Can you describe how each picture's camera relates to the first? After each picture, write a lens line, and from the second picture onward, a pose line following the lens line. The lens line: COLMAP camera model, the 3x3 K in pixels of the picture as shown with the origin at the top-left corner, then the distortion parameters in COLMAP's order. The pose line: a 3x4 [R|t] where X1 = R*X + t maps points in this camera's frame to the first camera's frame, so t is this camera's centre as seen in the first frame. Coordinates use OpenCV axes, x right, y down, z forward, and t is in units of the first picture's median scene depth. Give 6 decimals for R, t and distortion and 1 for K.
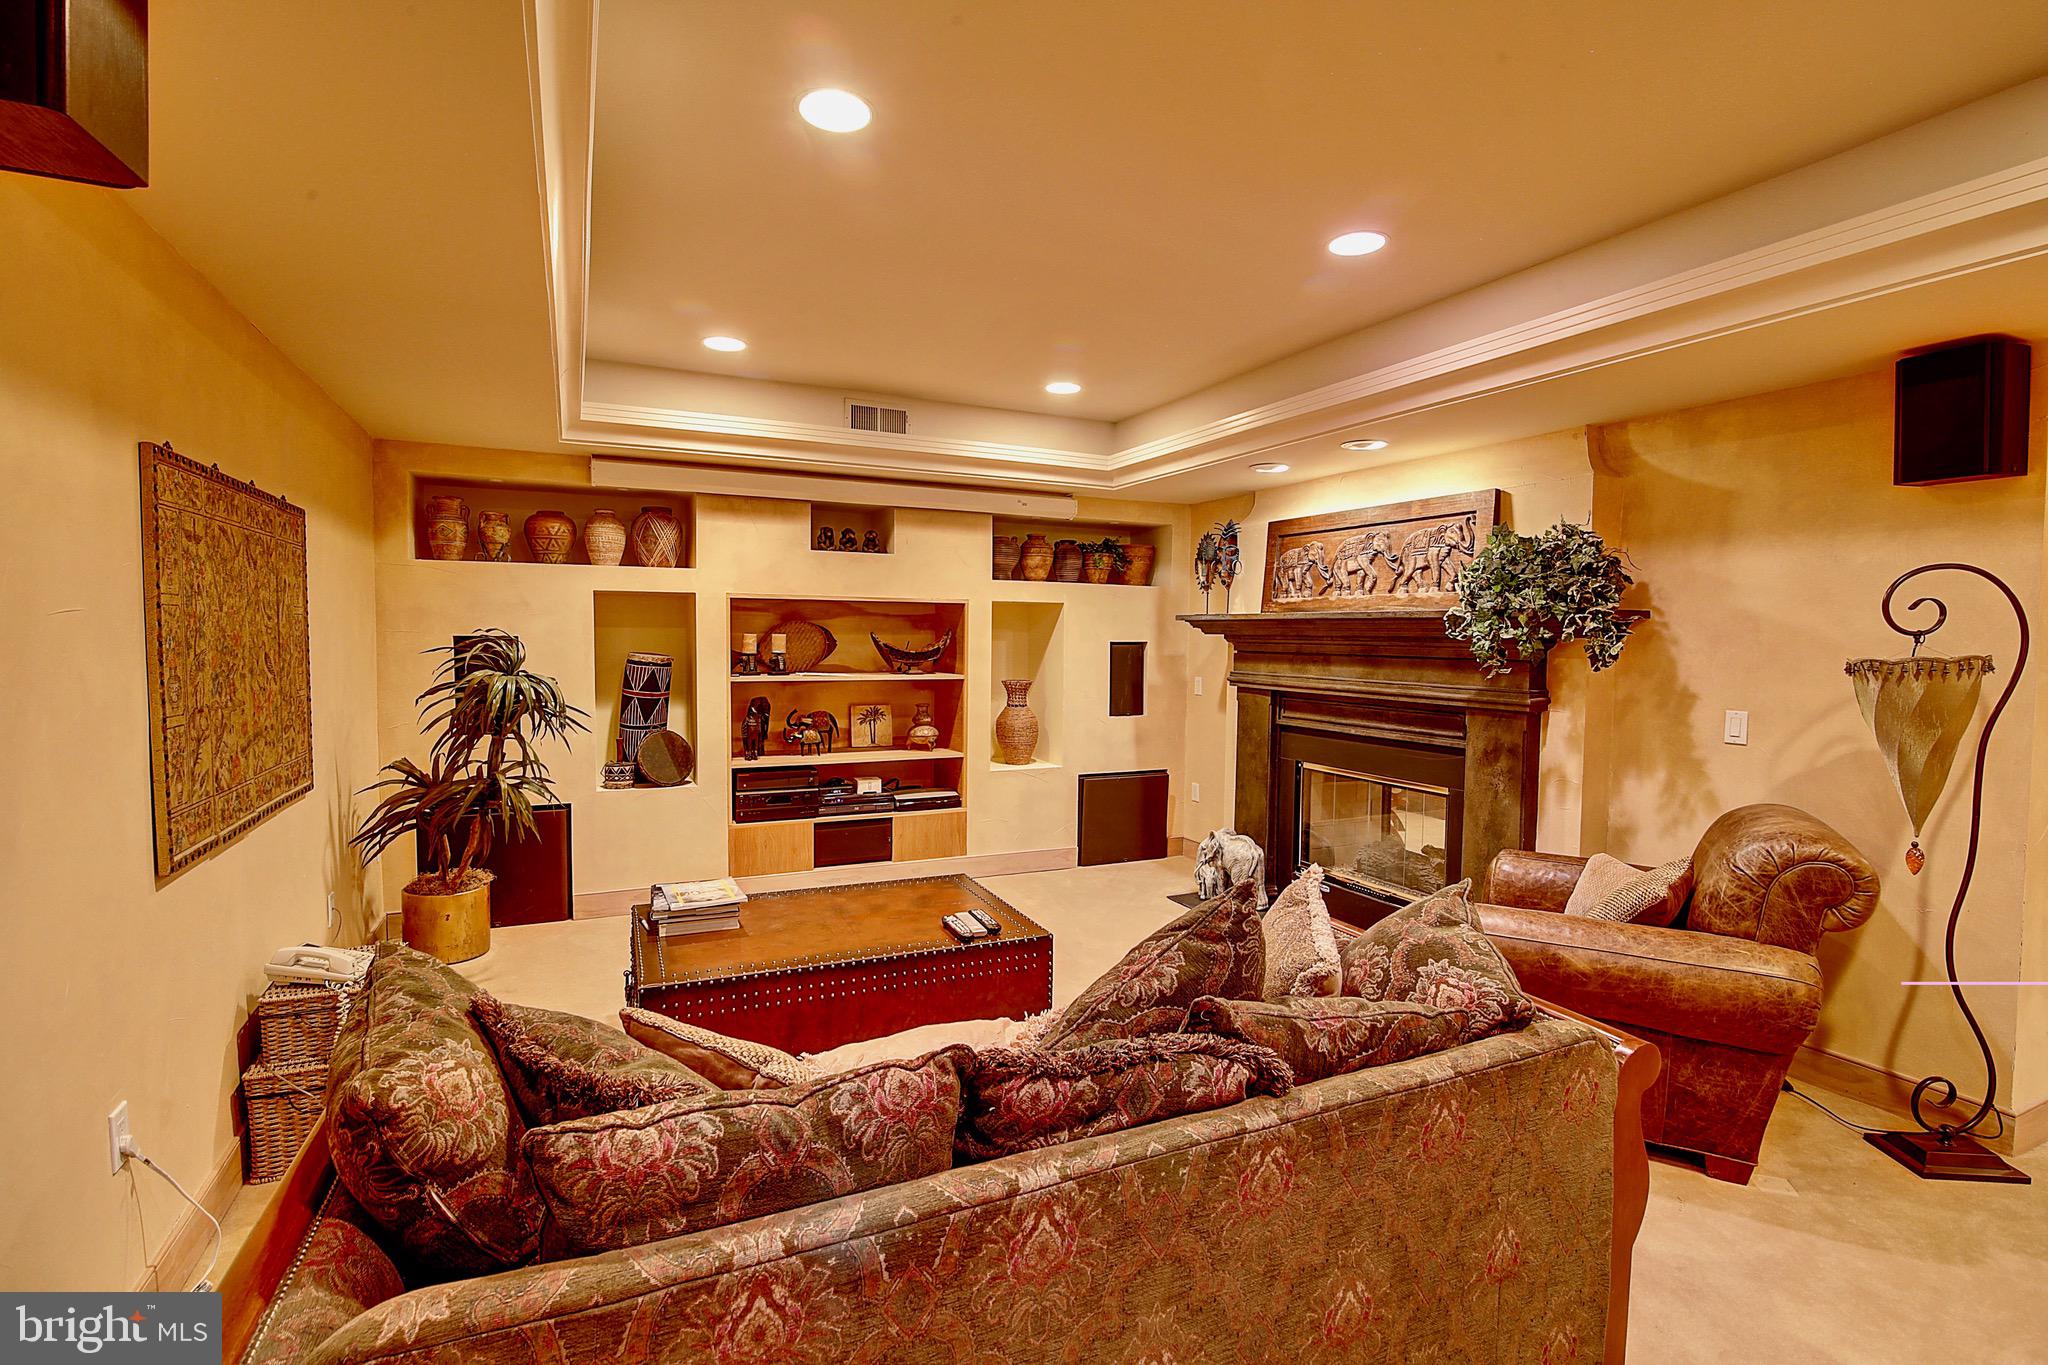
lens RADIAL K [[936.2, 0, 1028.5], [0, 936.2, 683.0], [0, 0, 1]] dist [-0.021561, 0.002364]
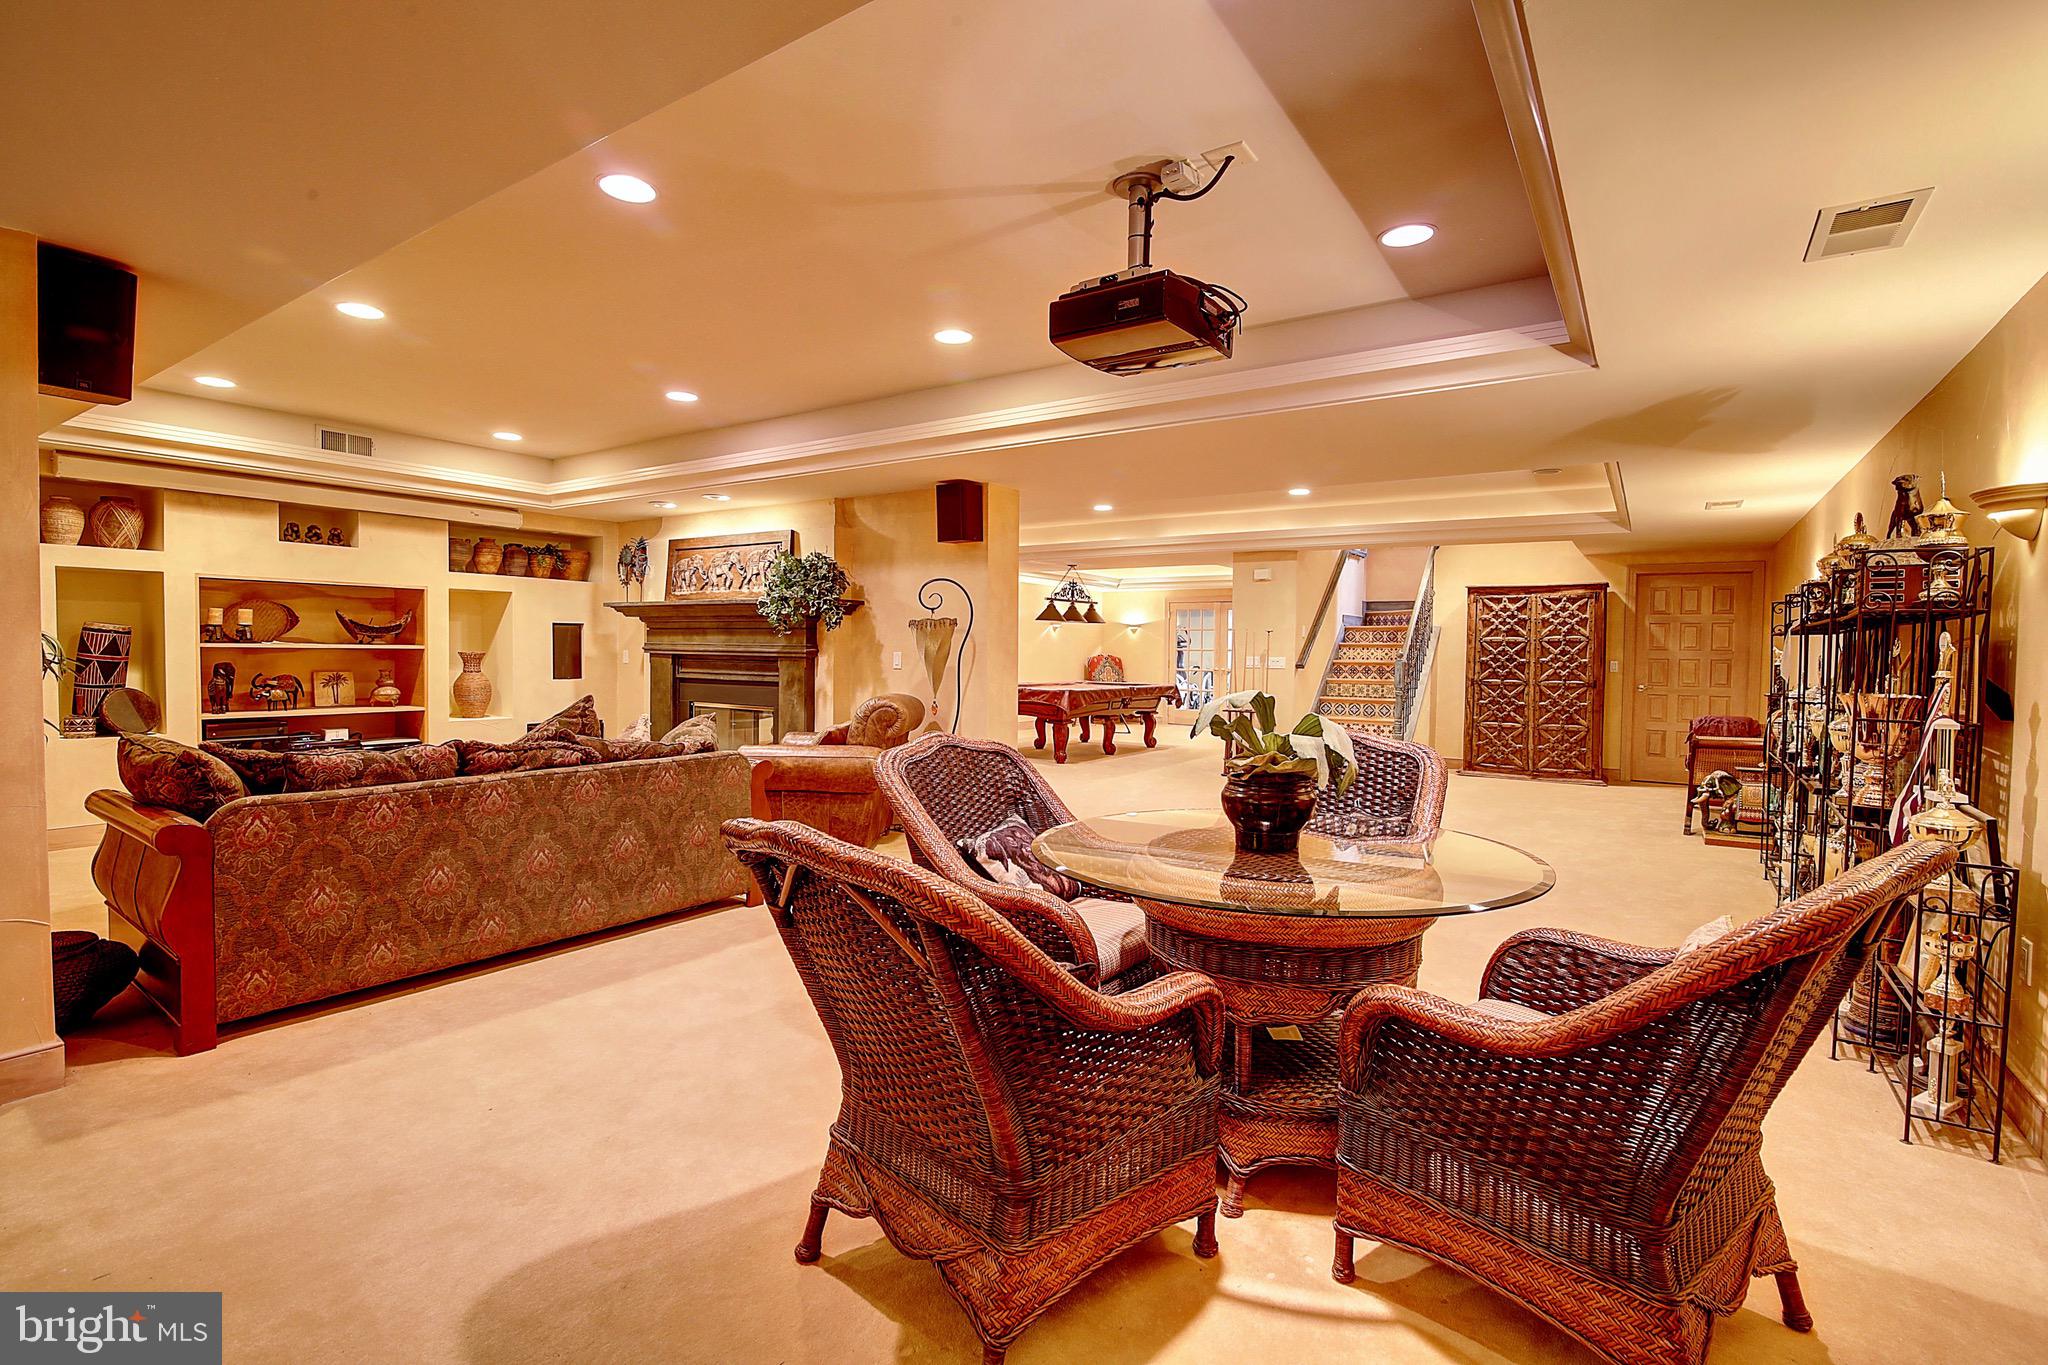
lens RADIAL K [[936.2, 0, 1024.6], [0, 936.2, 680.8], [0, 0, 1]] dist [-0.021561, 0.002364]
pose [[0.862702, -0.015339, 0.505480, -0.003794], [0.021454, 0.999750, -0.006277, 0.072654], [-0.505257, 0.016260, 0.862816, -0.560644]]
